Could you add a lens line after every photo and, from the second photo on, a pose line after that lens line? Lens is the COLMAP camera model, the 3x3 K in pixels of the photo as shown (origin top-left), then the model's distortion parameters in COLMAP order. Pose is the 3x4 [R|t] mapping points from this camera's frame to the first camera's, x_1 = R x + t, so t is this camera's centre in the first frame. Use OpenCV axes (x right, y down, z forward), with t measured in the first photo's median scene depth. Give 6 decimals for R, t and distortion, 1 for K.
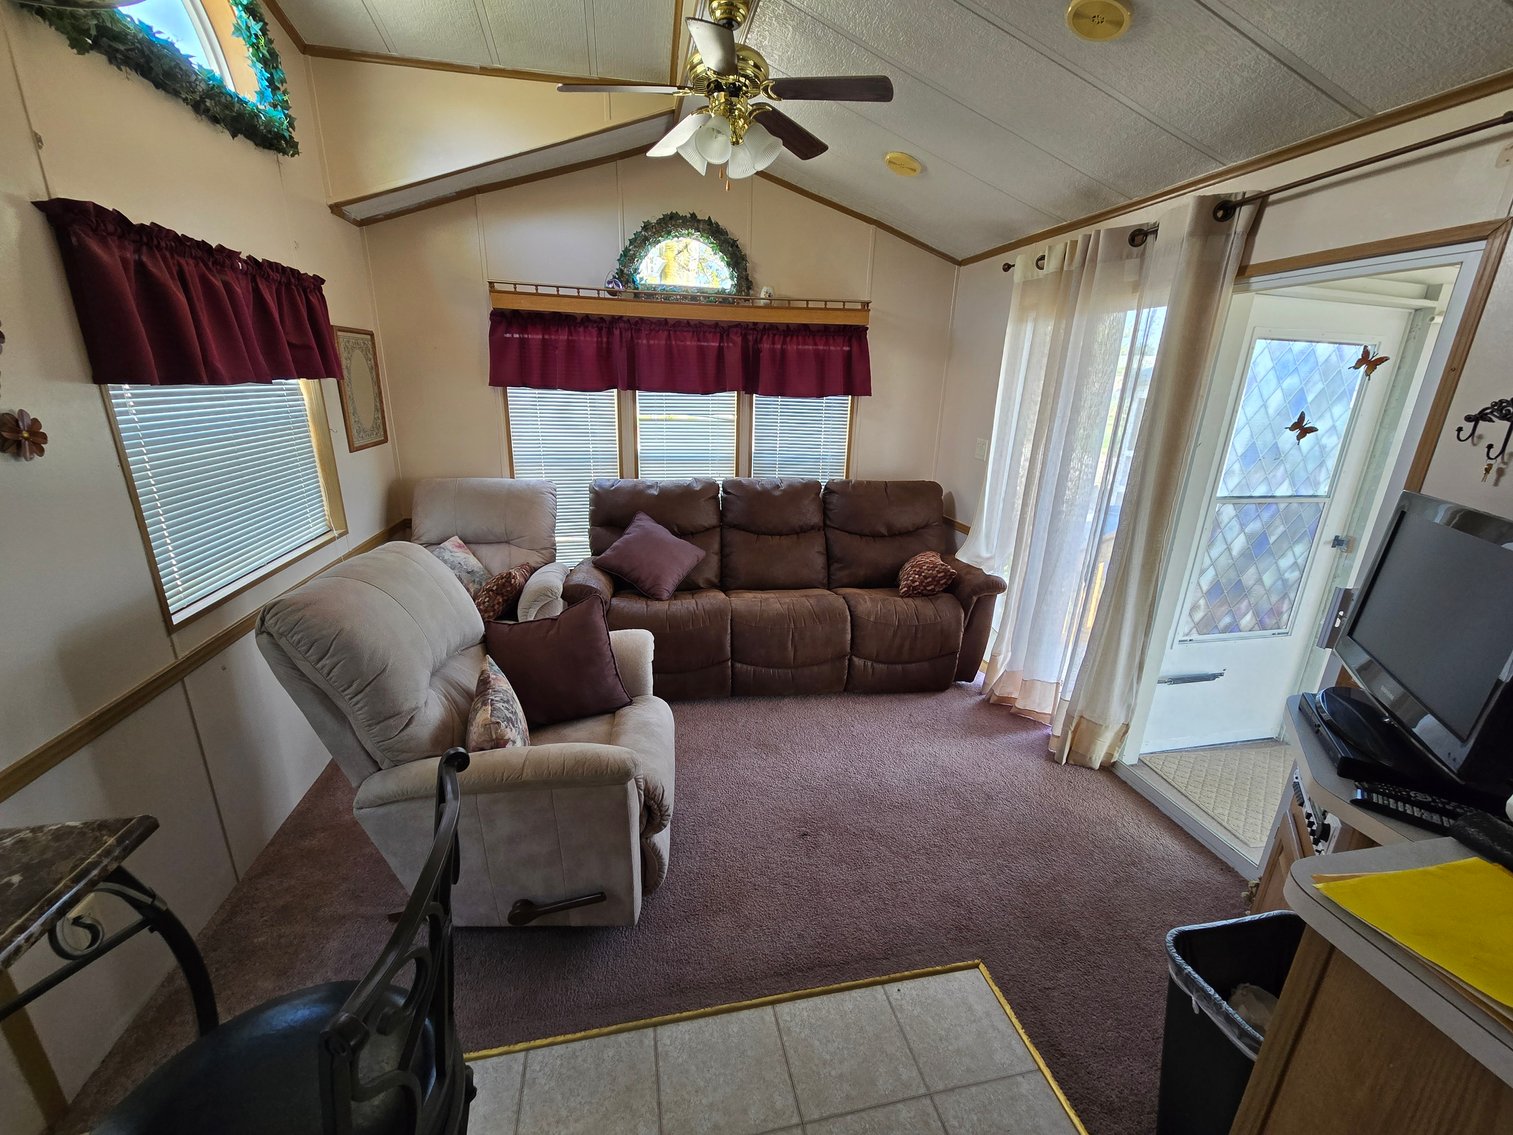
lens RADIAL K [[624.3, 0, 755.2], [0, 624.3, 582.7], [0, 0, 1]] dist [-0.000039, -0.000347]
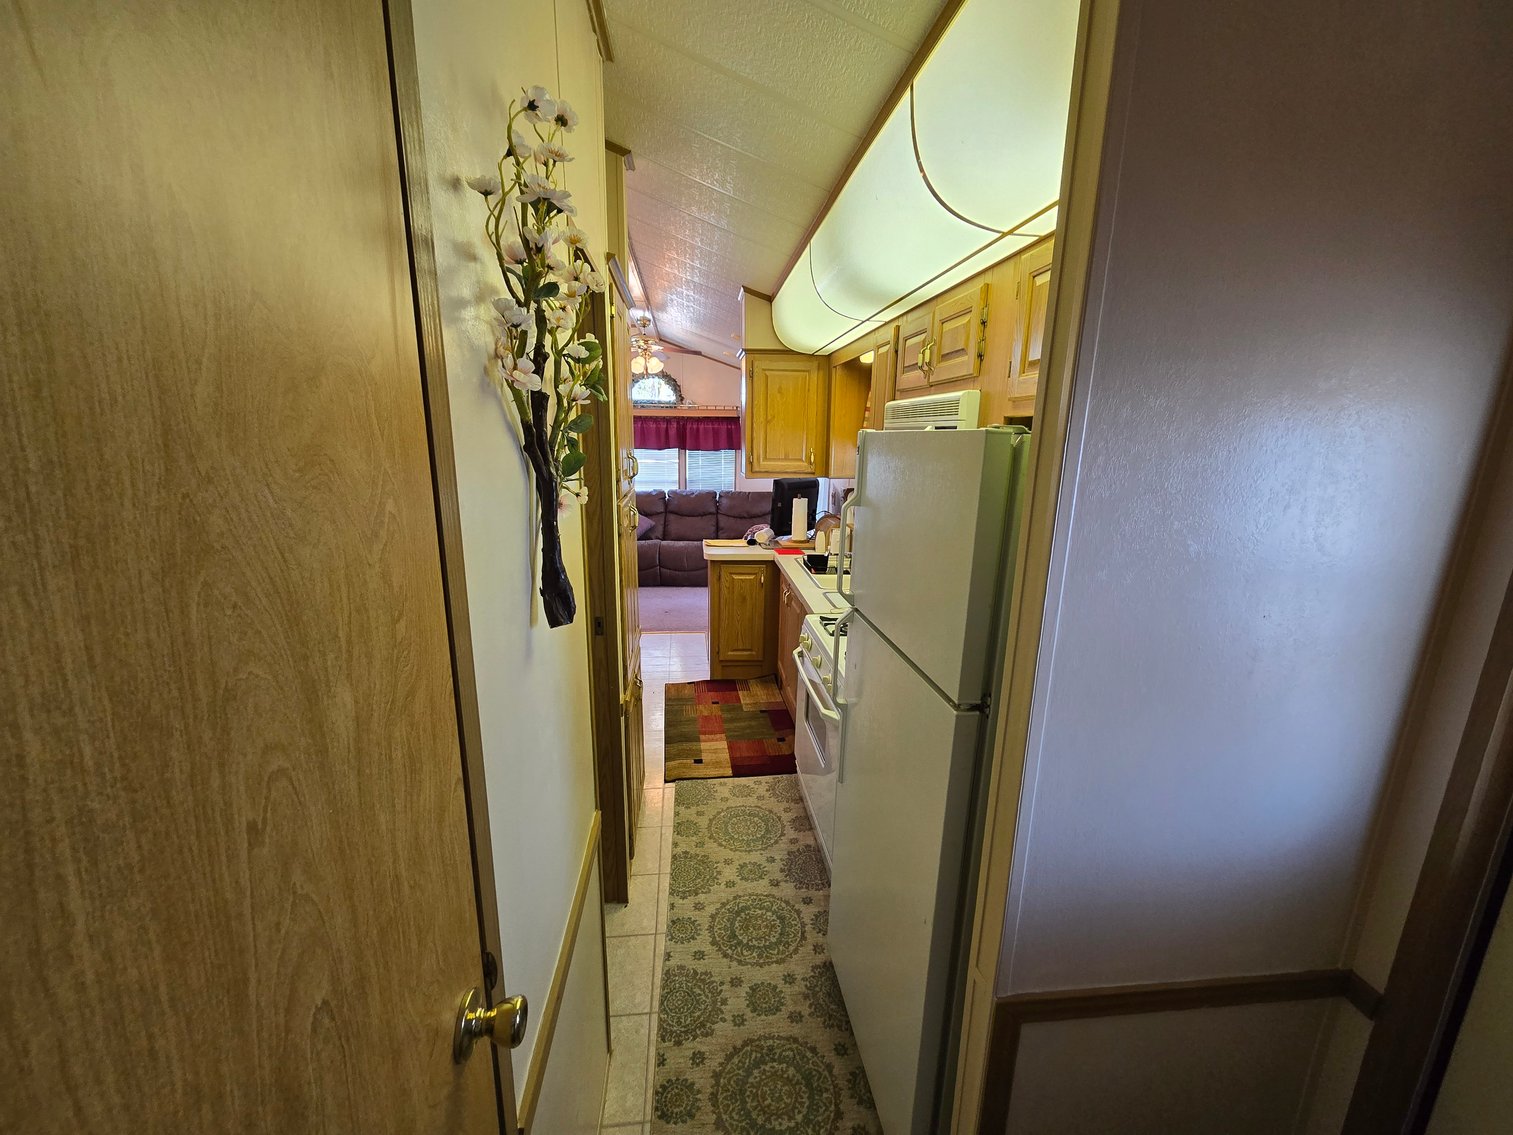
lens RADIAL K [[624.3, 0, 747.9], [0, 624.3, 569.4], [0, 0, 1]] dist [-0.000039, -0.000347]
pose [[0.995083, 0.015771, -0.097785, 0.568625], [-0.026148, 0.994047, -0.105768, 0.415591], [0.095535, 0.107804, 0.989571, -1.335216]]
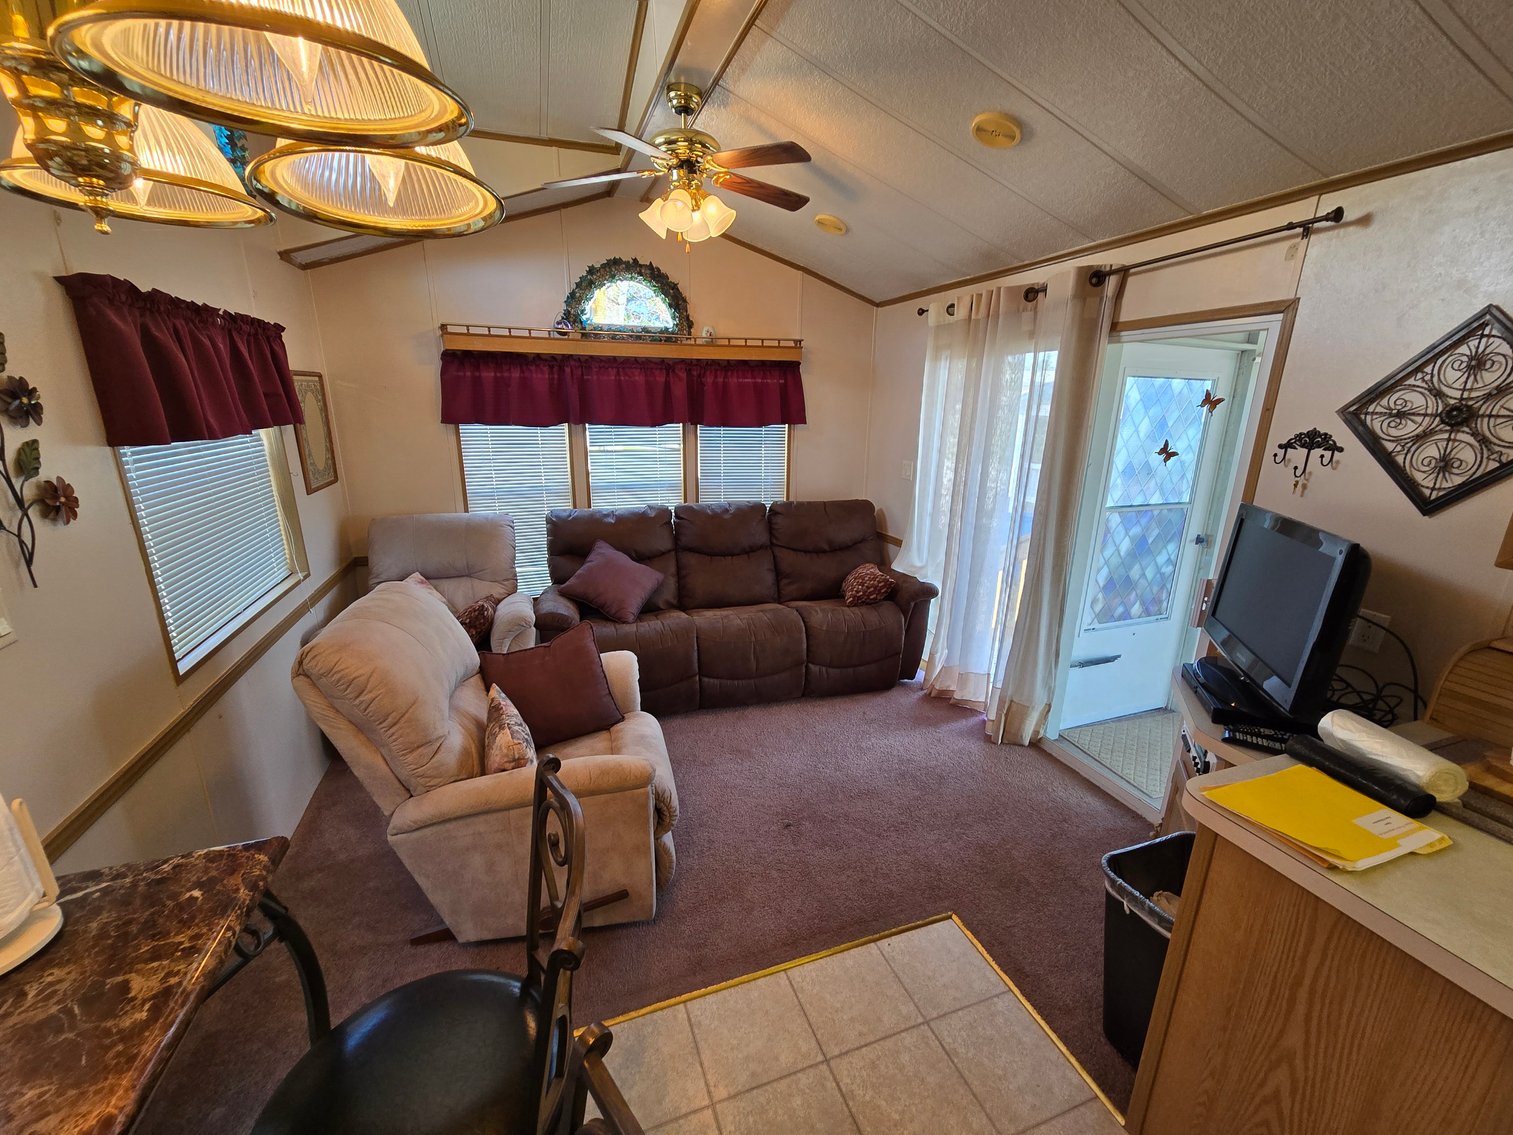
lens RADIAL K [[624.3, 0, 759.8], [0, 624.3, 581.6], [0, 0, 1]] dist [-0.000039, -0.000347]
pose [[0.989637, -0.053339, 0.133319, -0.078096], [0.056969, 0.998098, -0.023554, -0.004961], [-0.131809, 0.030905, 0.990793, -0.086237]]
